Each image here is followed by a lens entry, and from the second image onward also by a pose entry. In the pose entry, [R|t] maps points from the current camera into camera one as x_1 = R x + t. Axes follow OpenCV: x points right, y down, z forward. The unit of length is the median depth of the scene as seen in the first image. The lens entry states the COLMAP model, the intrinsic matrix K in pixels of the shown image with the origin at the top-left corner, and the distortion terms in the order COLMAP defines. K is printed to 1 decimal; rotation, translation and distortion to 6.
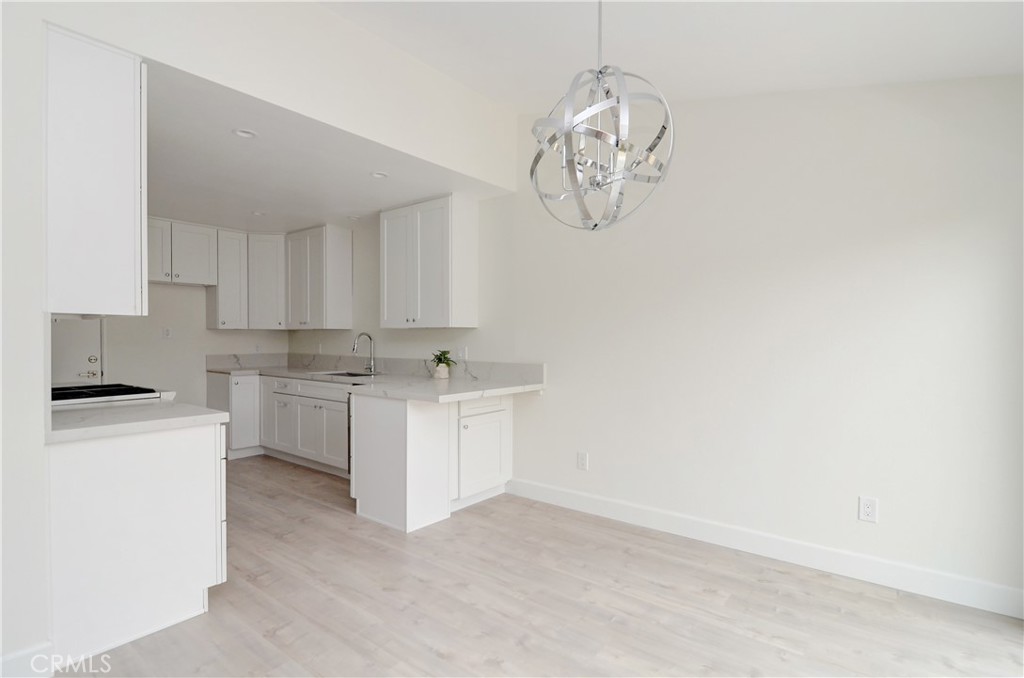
lens RADIAL K [[489.8, 0, 514.2], [0, 489.8, 344.1], [0, 0, 1]] dist [-0.004897, -0.003880]
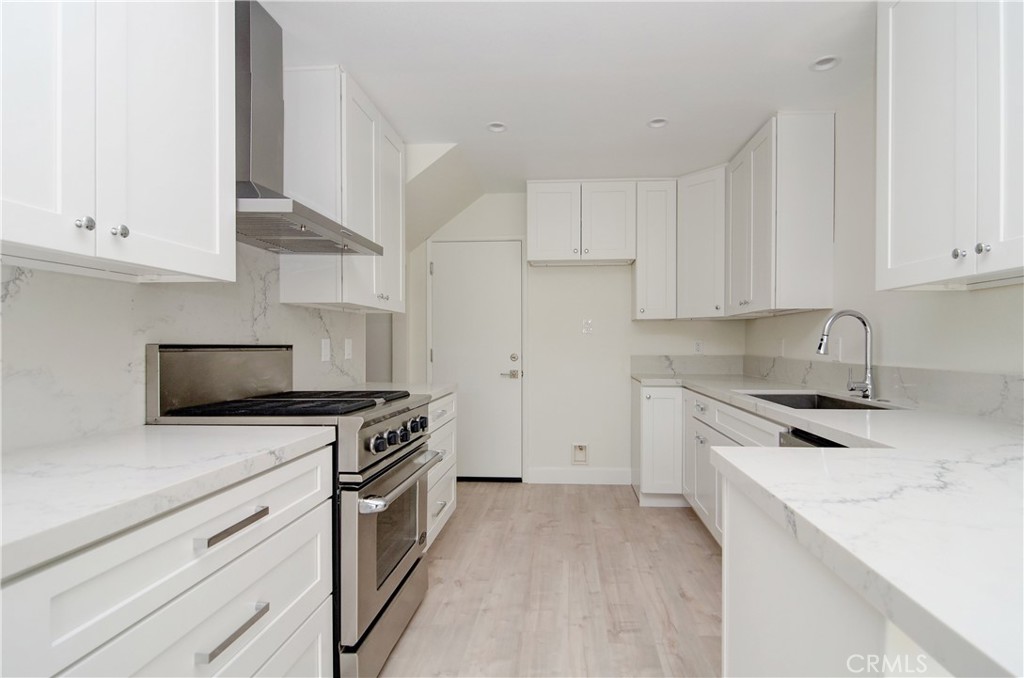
lens RADIAL K [[489.8, 0, 552.4], [0, 489.8, 350.0], [0, 0, 1]] dist [-0.004897, -0.003880]
pose [[0.578284, 0.004535, -0.815823, -0.109117], [-0.004032, 0.999988, 0.002701, 0.015873], [0.815826, 0.001728, 0.578295, 0.596278]]
